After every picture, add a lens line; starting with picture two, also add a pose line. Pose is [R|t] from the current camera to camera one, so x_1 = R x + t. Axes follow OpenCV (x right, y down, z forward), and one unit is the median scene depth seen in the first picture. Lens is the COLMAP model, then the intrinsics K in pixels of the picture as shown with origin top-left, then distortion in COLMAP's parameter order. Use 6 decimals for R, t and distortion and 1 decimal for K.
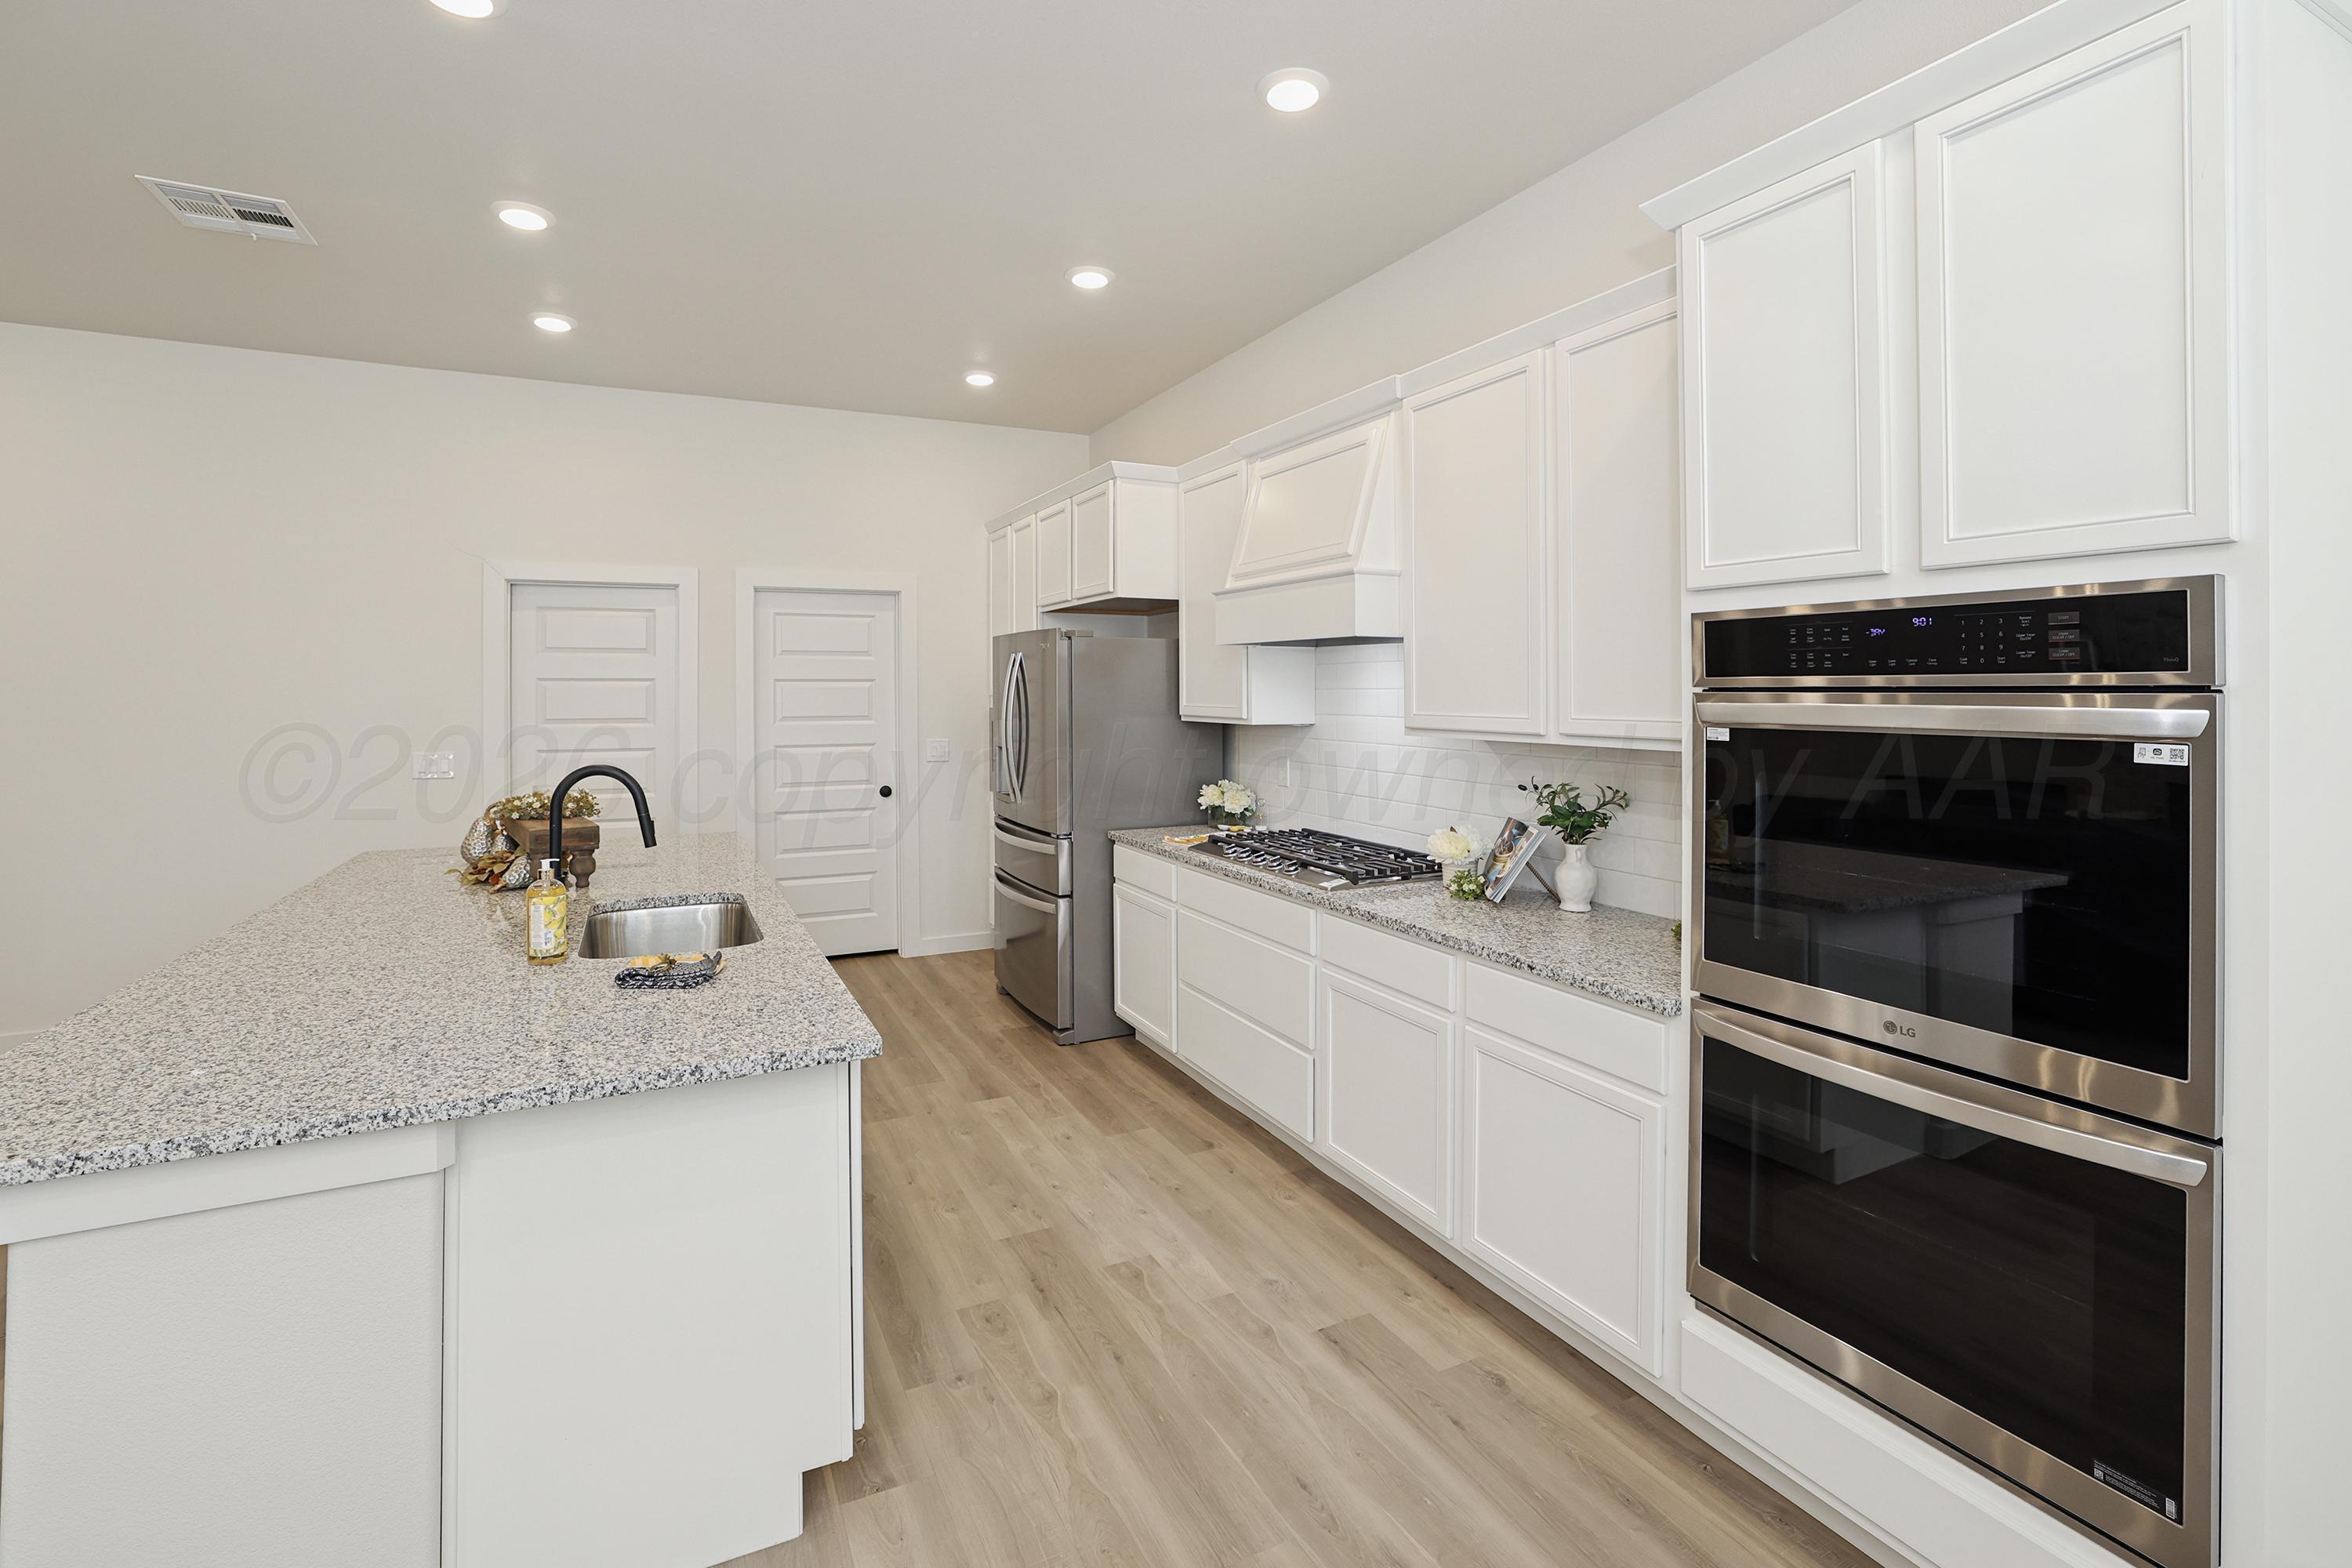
lens RADIAL K [[1047.7, 0, 1181.8], [0, 1047.7, 668.8], [0, 0, 1]] dist [-0.037125, 0.012754]
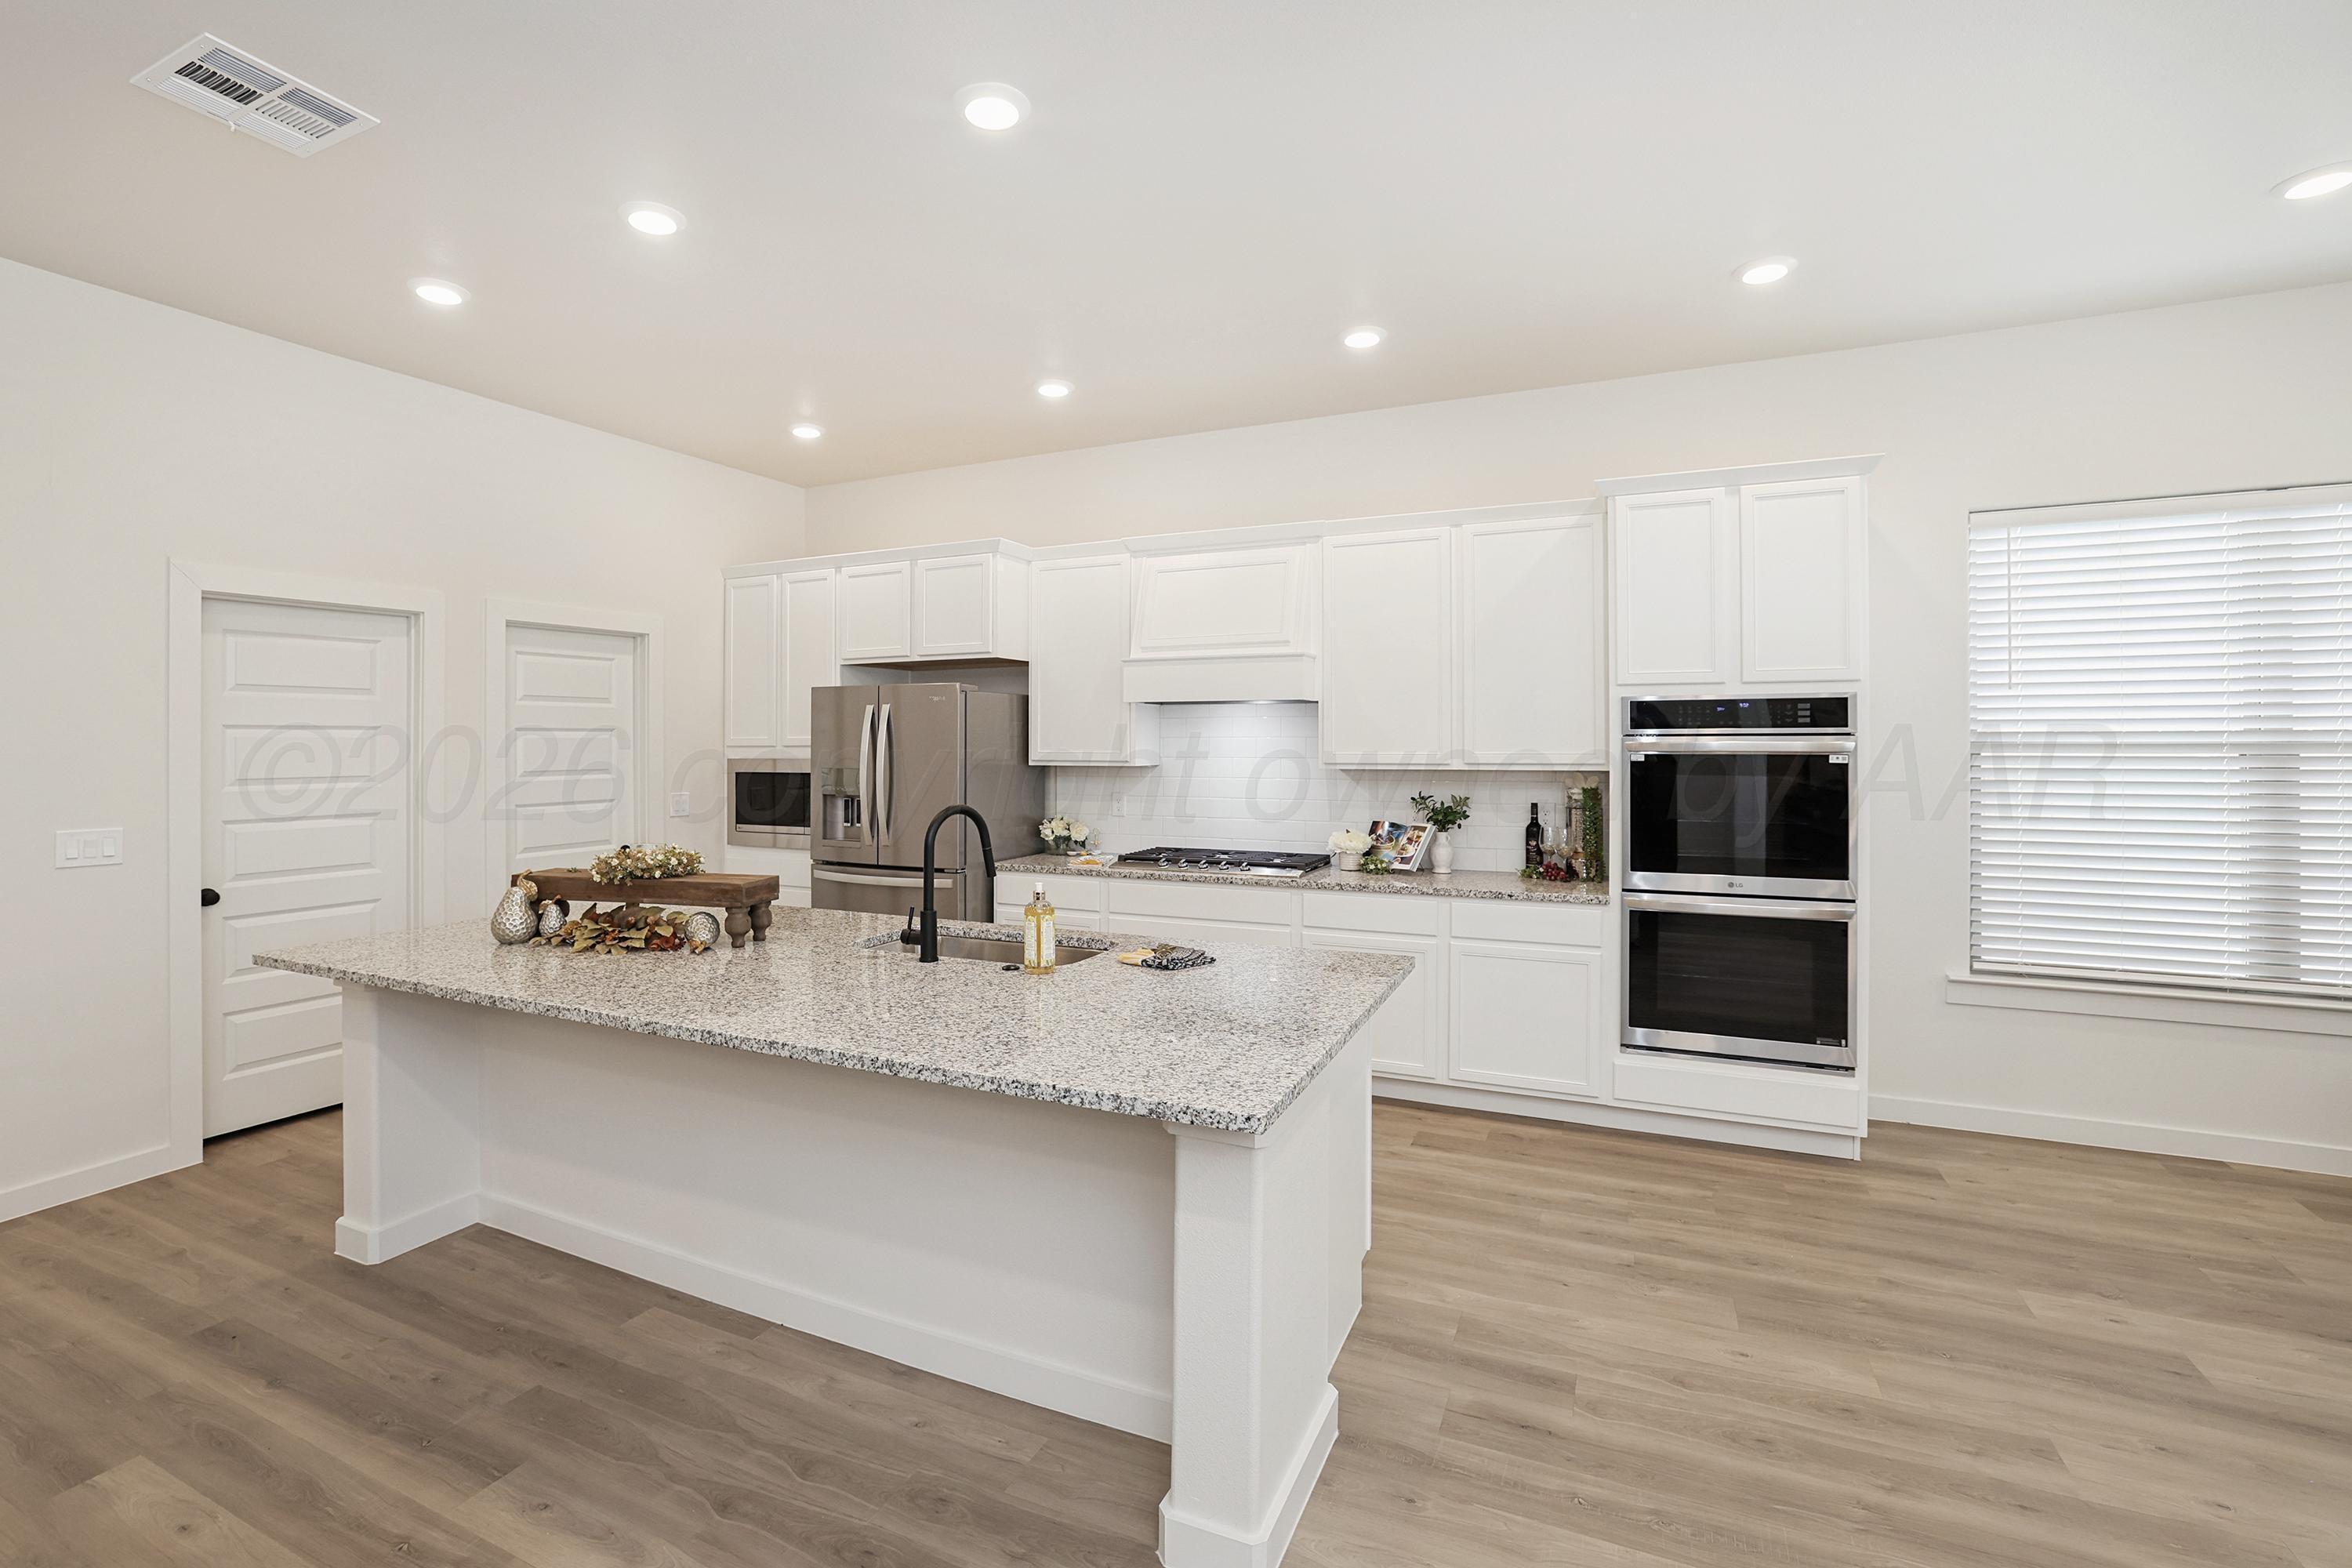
lens RADIAL K [[1027.3, 0, 1171.2], [0, 1027.3, 717.9], [0, 0, 1]] dist [-0.039264, 0.012187]
pose [[0.782829, 0.011653, 0.622127, -1.053273], [-0.009127, 0.999932, -0.007245, 0.006707], [-0.622170, -0.000007, 0.782882, 0.015468]]
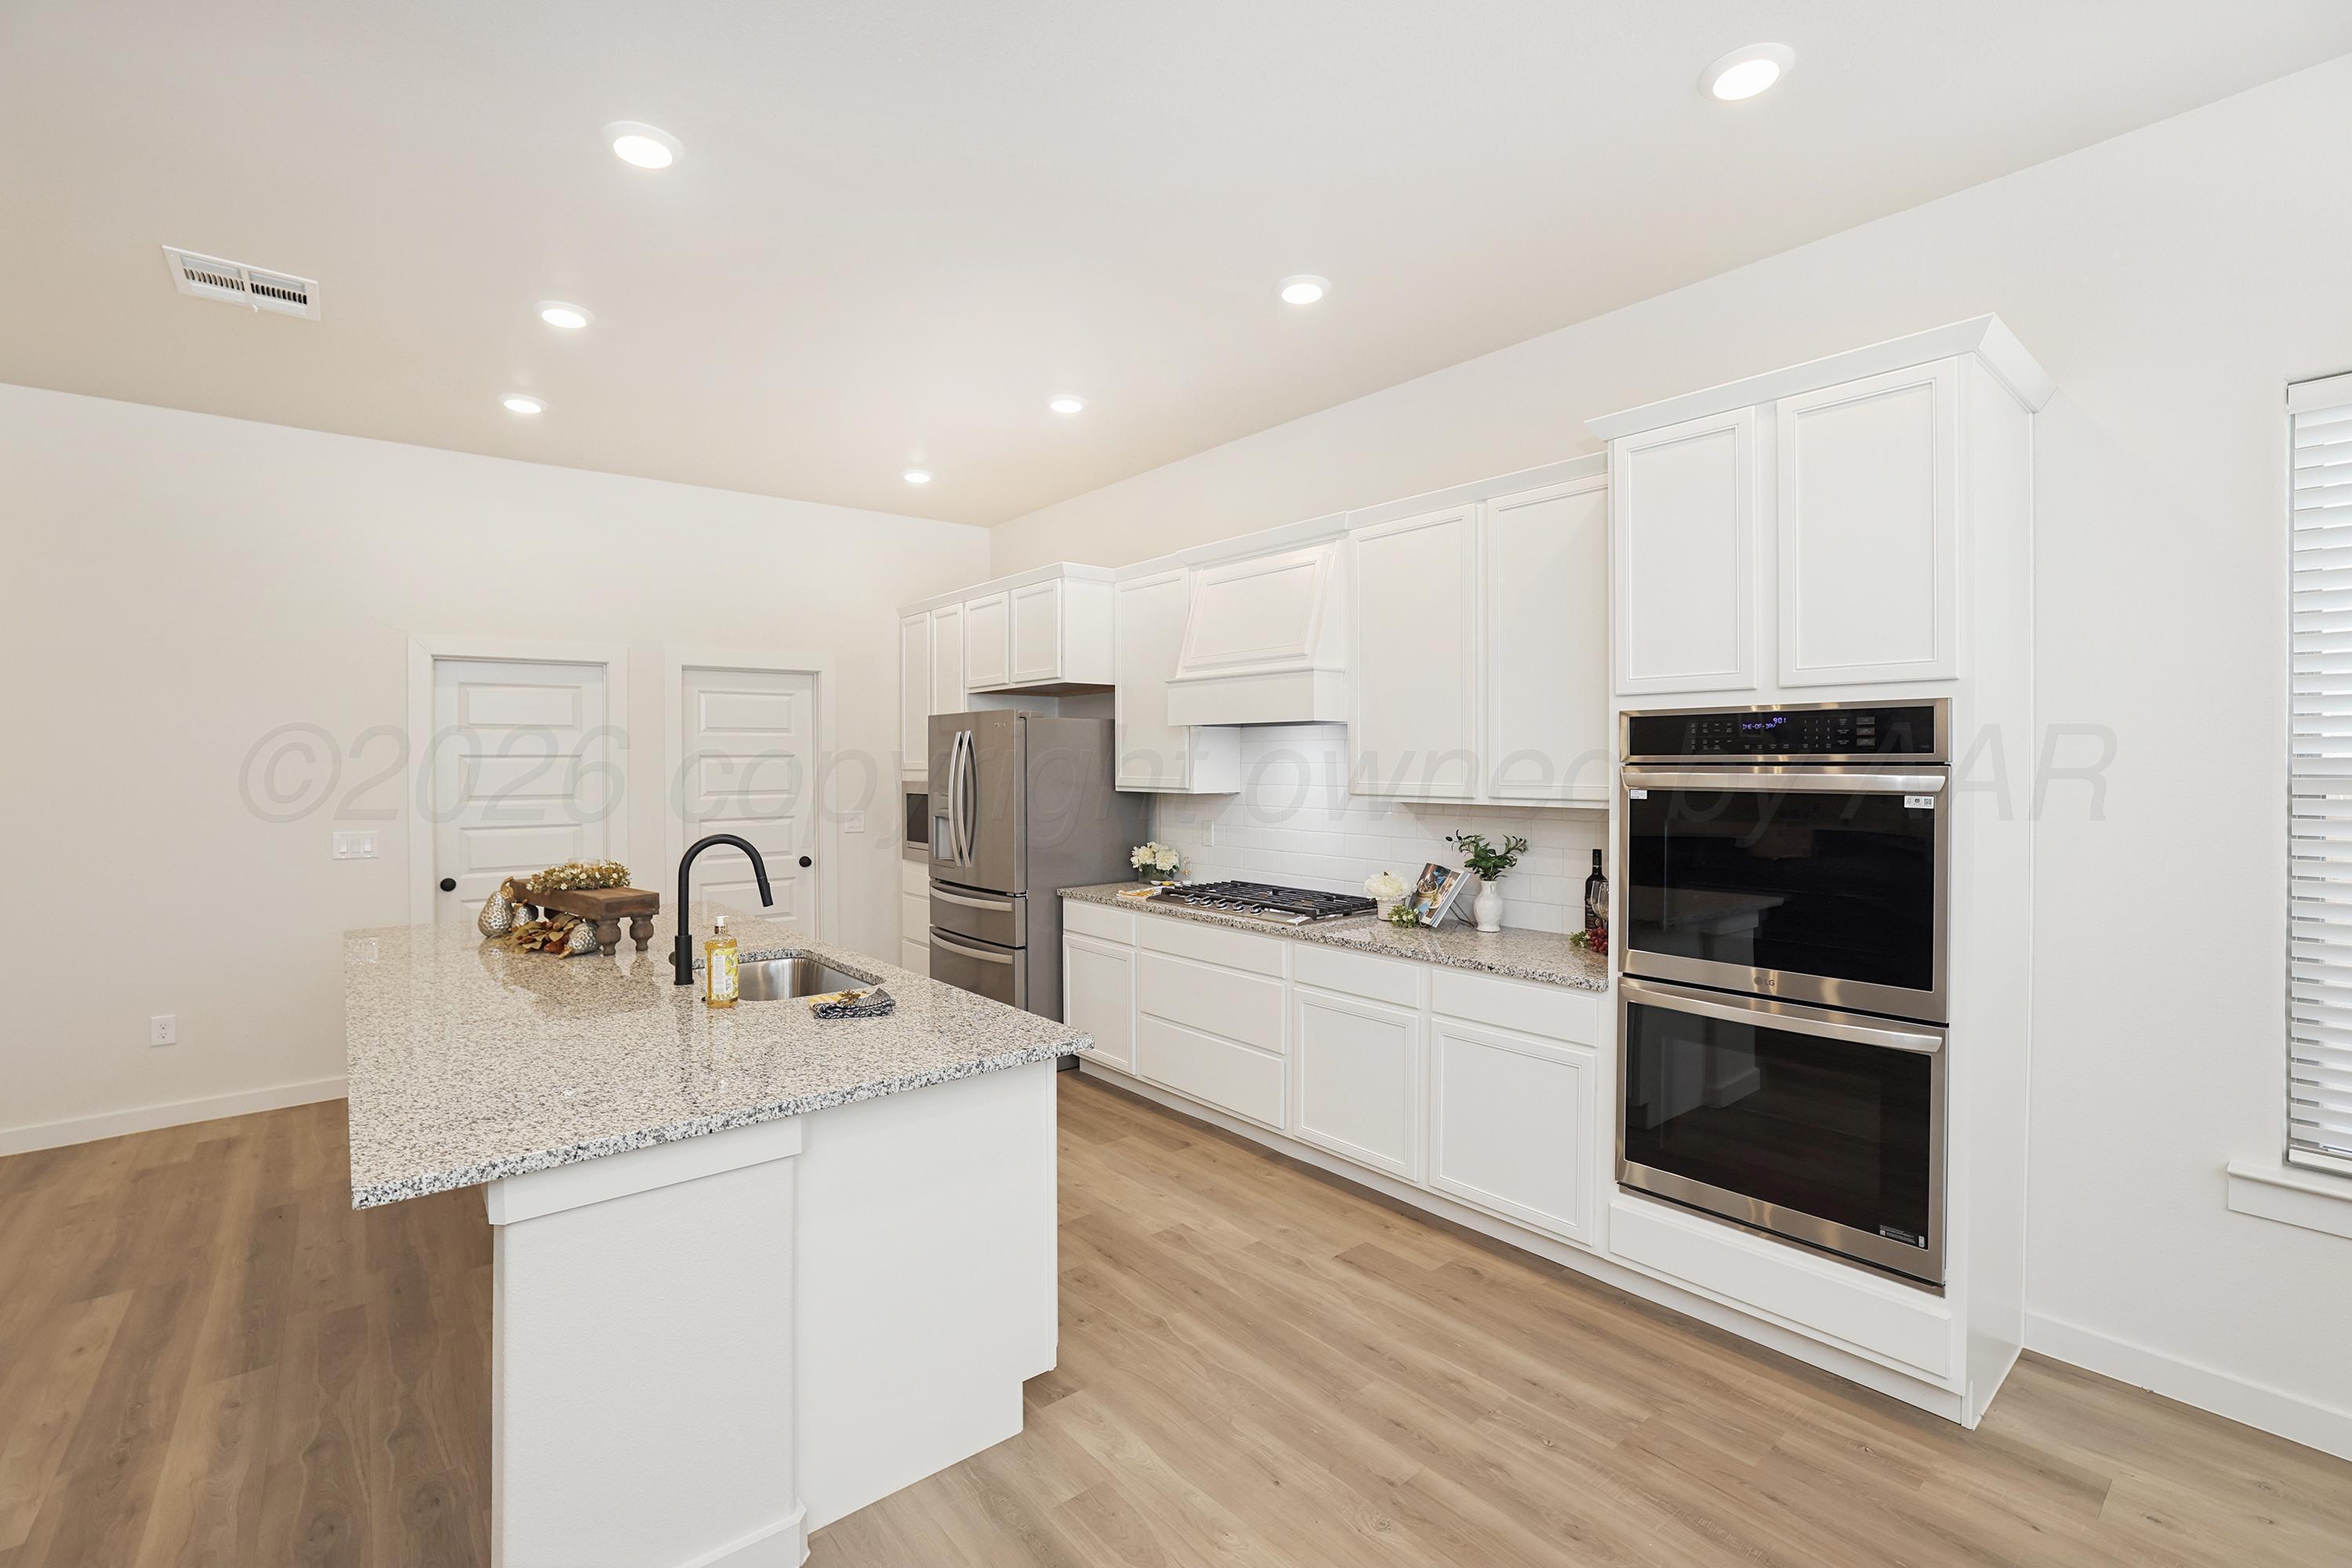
lens RADIAL K [[1015.7, 0, 1193.7], [0, 1015.7, 751.3], [0, 0, 1]] dist [-0.036483, 0.011949]
pose [[0.972931, -0.001261, 0.231094, -0.312846], [-0.000958, 0.999955, 0.009488, -0.007944], [-0.231095, -0.009452, 0.972885, -0.174990]]
